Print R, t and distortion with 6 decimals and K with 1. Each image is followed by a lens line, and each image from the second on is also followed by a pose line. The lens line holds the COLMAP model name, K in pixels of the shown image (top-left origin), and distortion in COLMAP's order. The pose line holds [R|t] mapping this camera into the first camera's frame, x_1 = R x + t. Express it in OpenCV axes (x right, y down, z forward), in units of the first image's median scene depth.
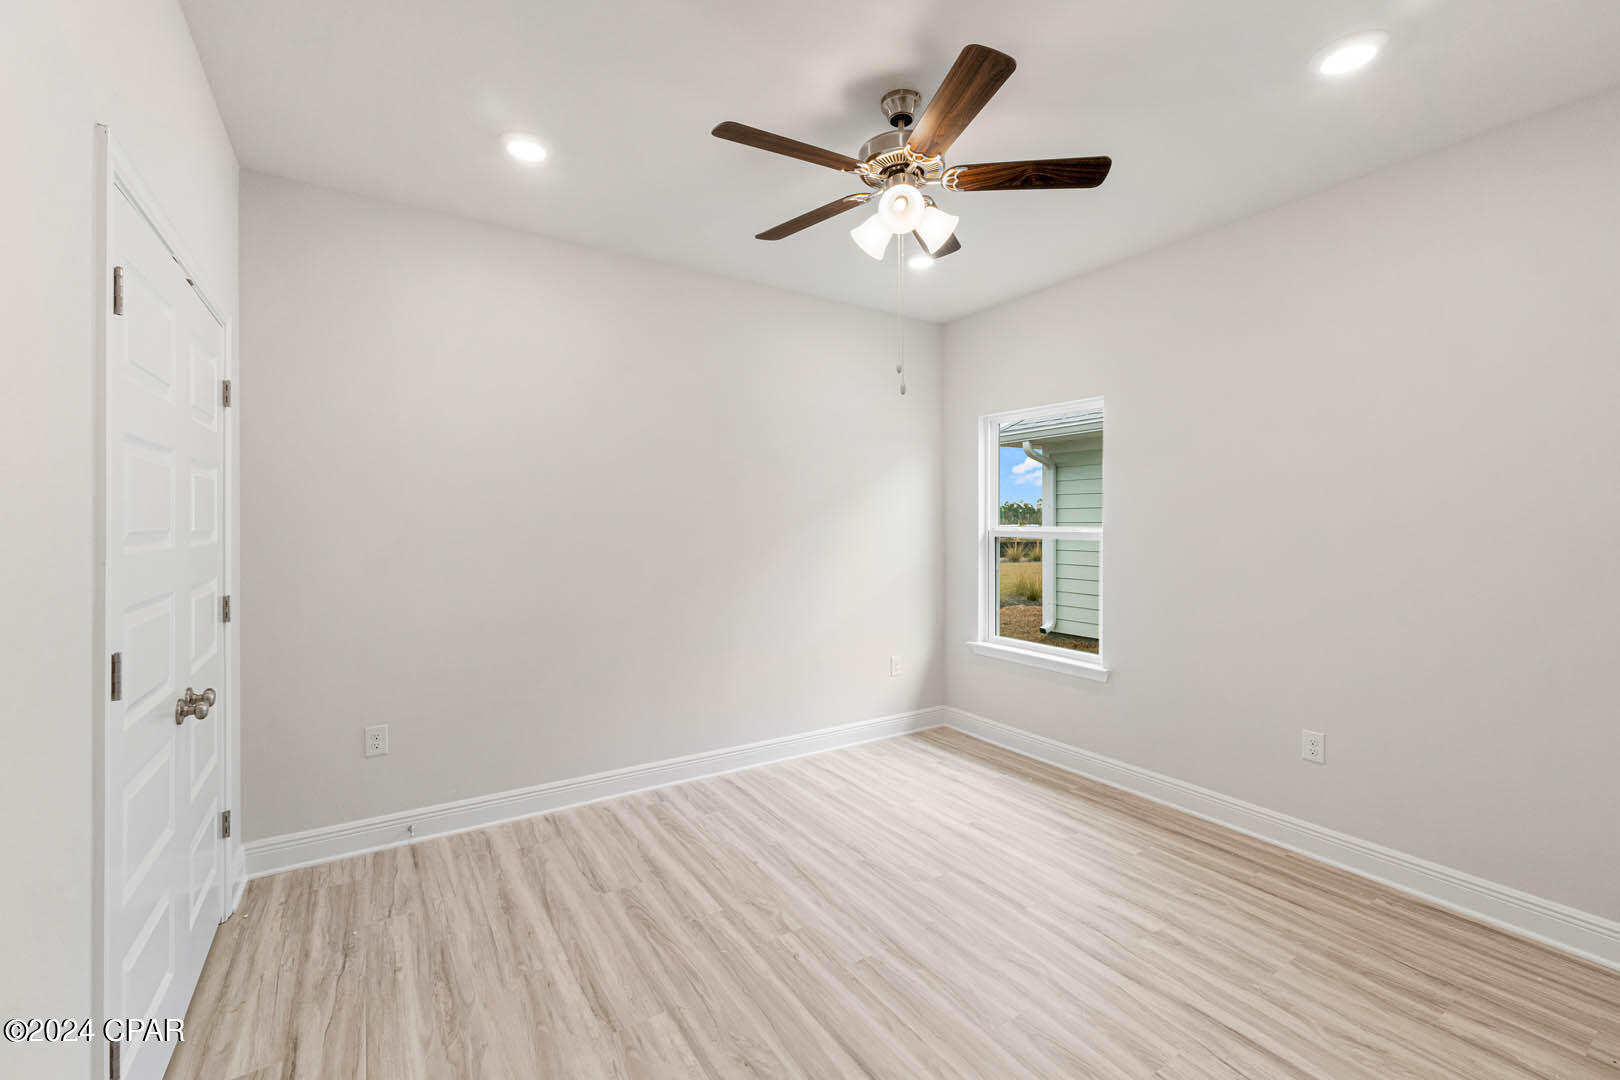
lens RADIAL K [[678.0, 0, 807.2], [0, 678.0, 529.5], [0, 0, 1]] dist [0.000328, -0.000057]
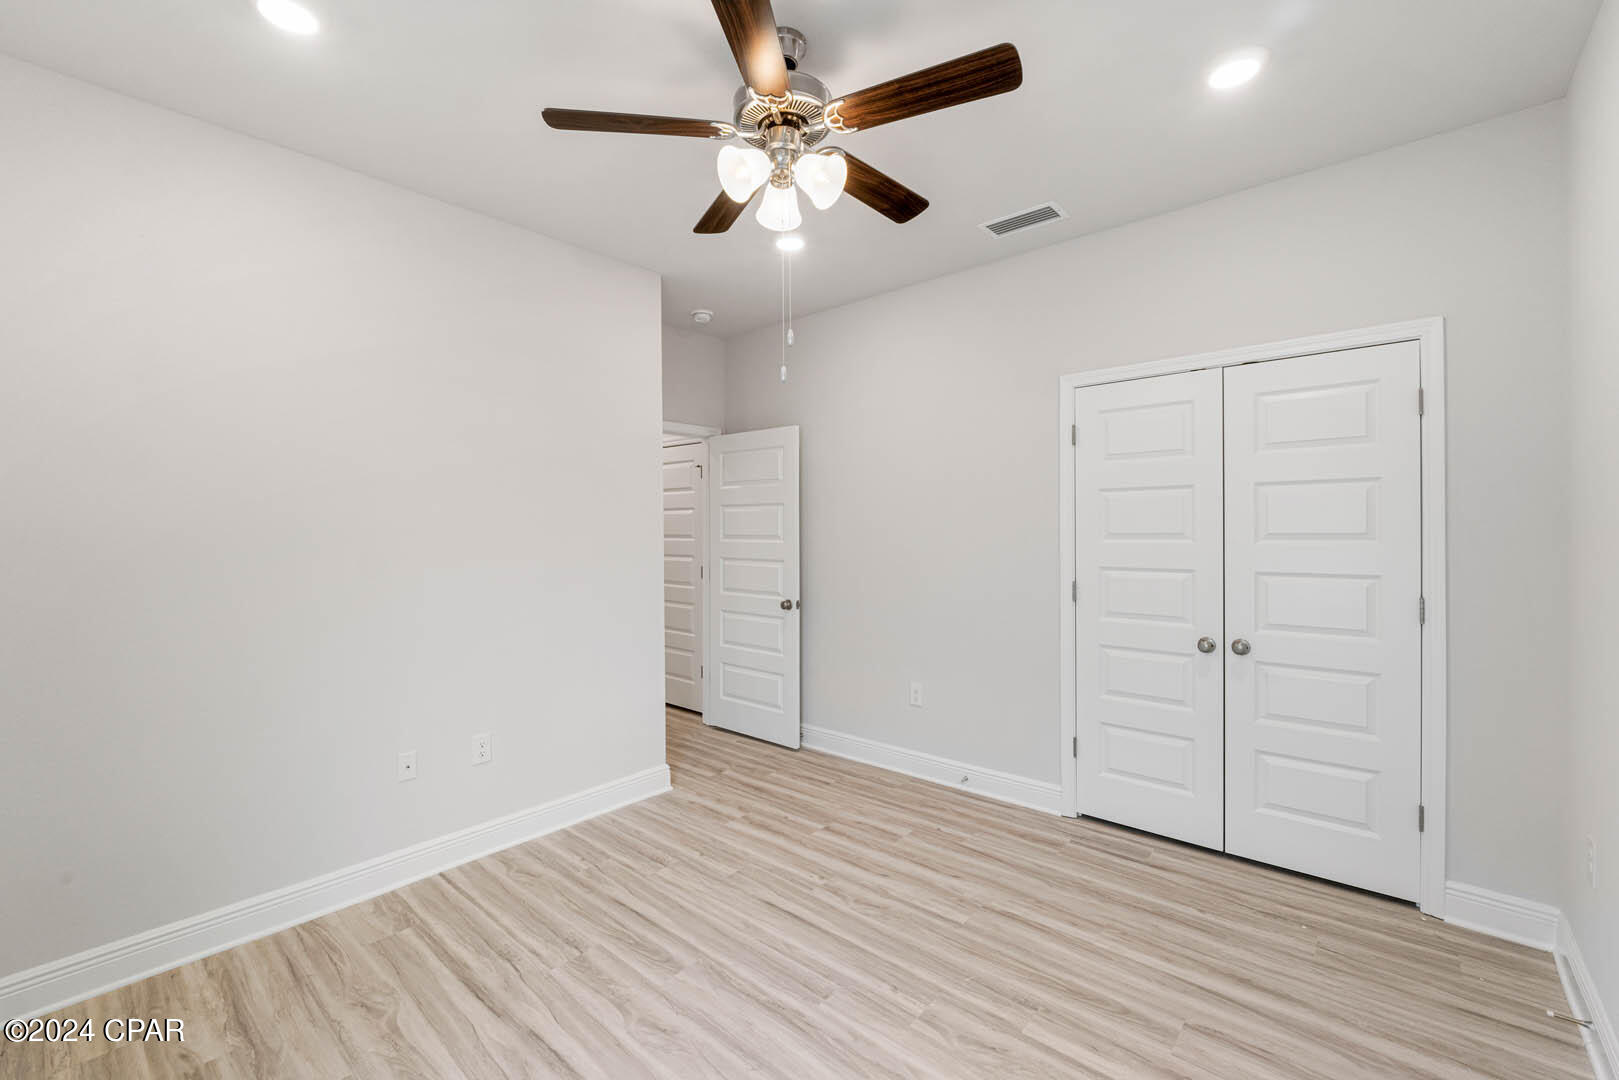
lens RADIAL K [[677.6, 0, 806.7], [0, 677.6, 529.6], [0, 0, 1]] dist [0.000328, -0.000057]
pose [[-0.962891, 0.002411, -0.269880, 0.357291], [0.000631, 0.999977, 0.006682, -0.018292], [0.269890, 0.006264, -0.962871, 1.885635]]
